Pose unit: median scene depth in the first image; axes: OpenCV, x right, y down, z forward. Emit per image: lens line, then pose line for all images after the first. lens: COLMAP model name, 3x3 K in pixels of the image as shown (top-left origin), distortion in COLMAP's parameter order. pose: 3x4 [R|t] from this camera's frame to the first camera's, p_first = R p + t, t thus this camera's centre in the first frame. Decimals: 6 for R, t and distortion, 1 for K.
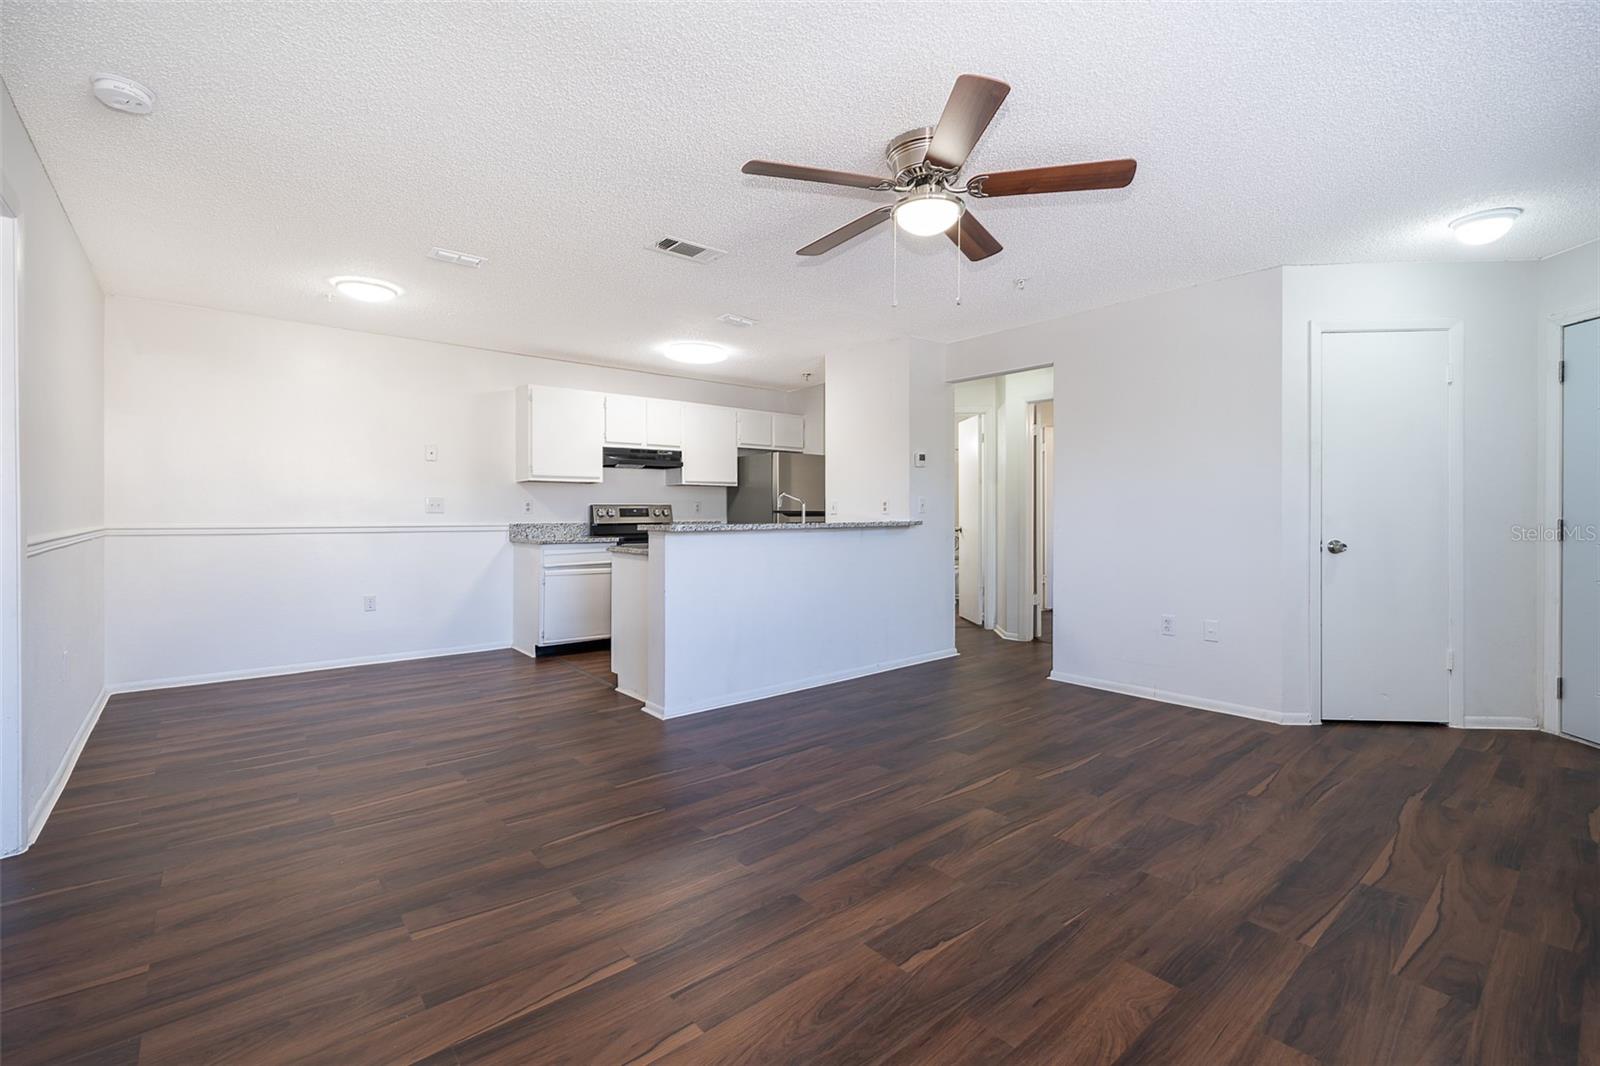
lens RADIAL K [[700.5, 0, 801.7], [0, 700.5, 506.9], [0, 0, 1]] dist [0.000407, -0.001193]
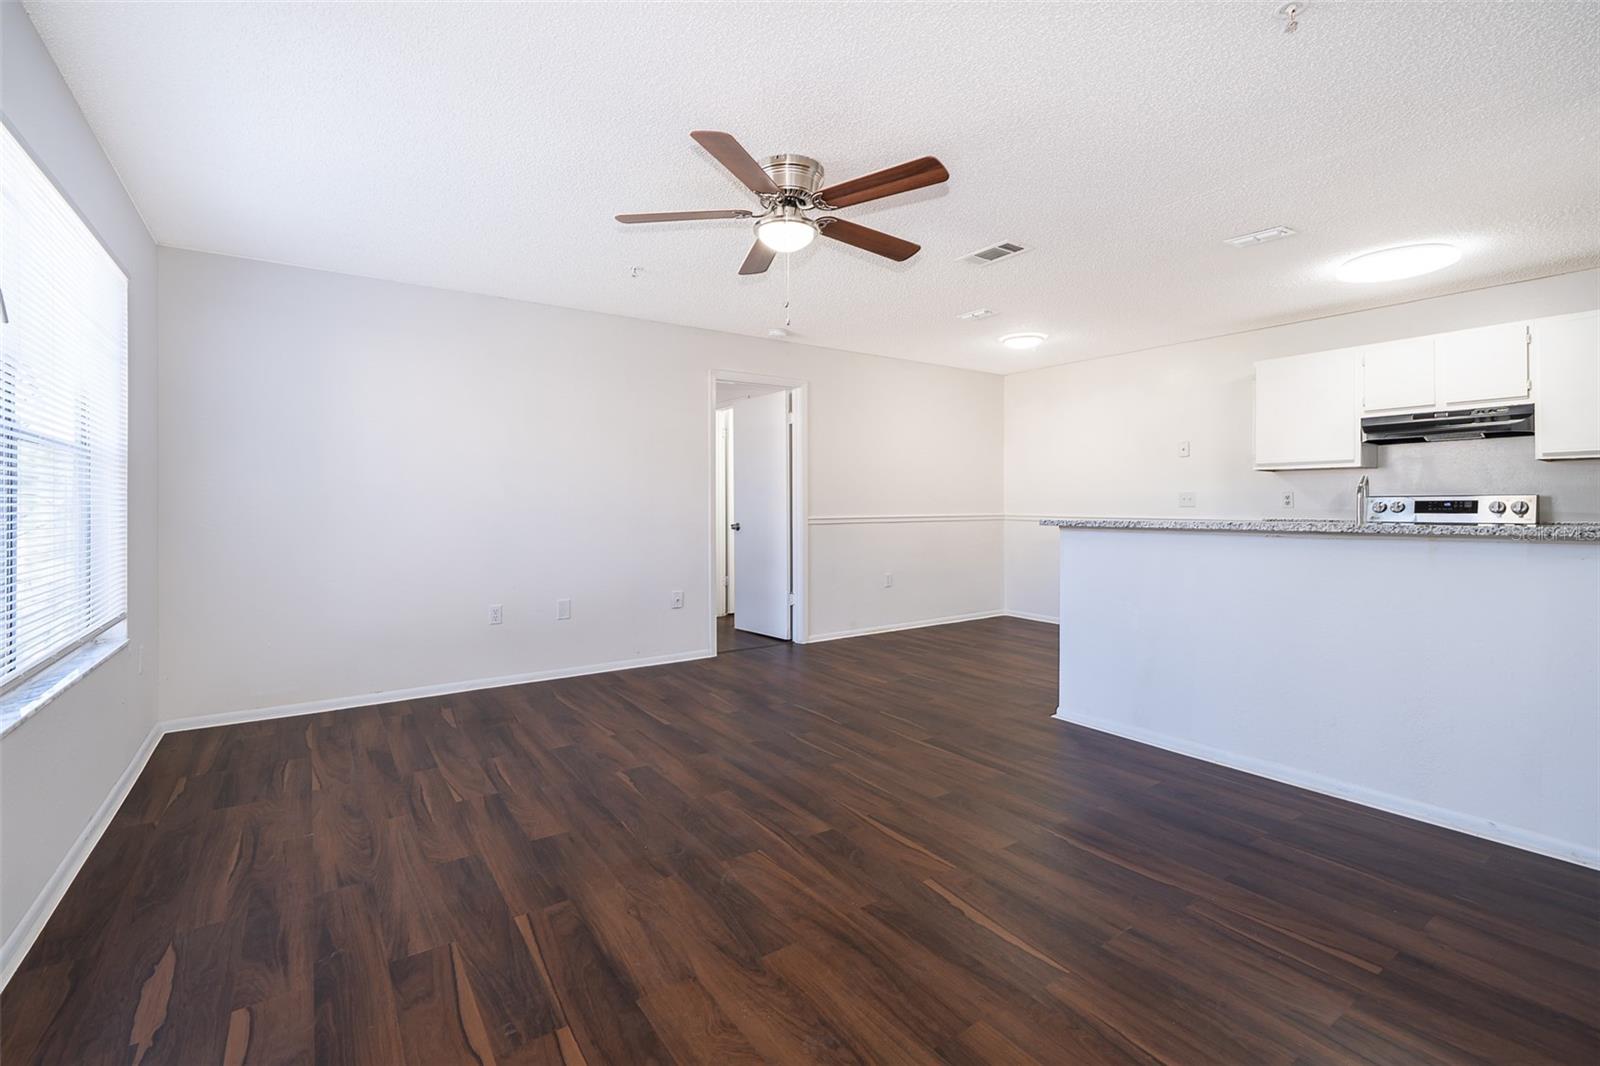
lens RADIAL K [[700.5, 0, 782.8], [0, 700.5, 510.4], [0, 0, 1]] dist [0.000407, -0.001193]
pose [[-0.109119, 0.006942, -0.994004, 0.961109], [0.011796, 0.999914, 0.005688, 0.001150], [0.993959, -0.011104, -0.109192, 0.842902]]
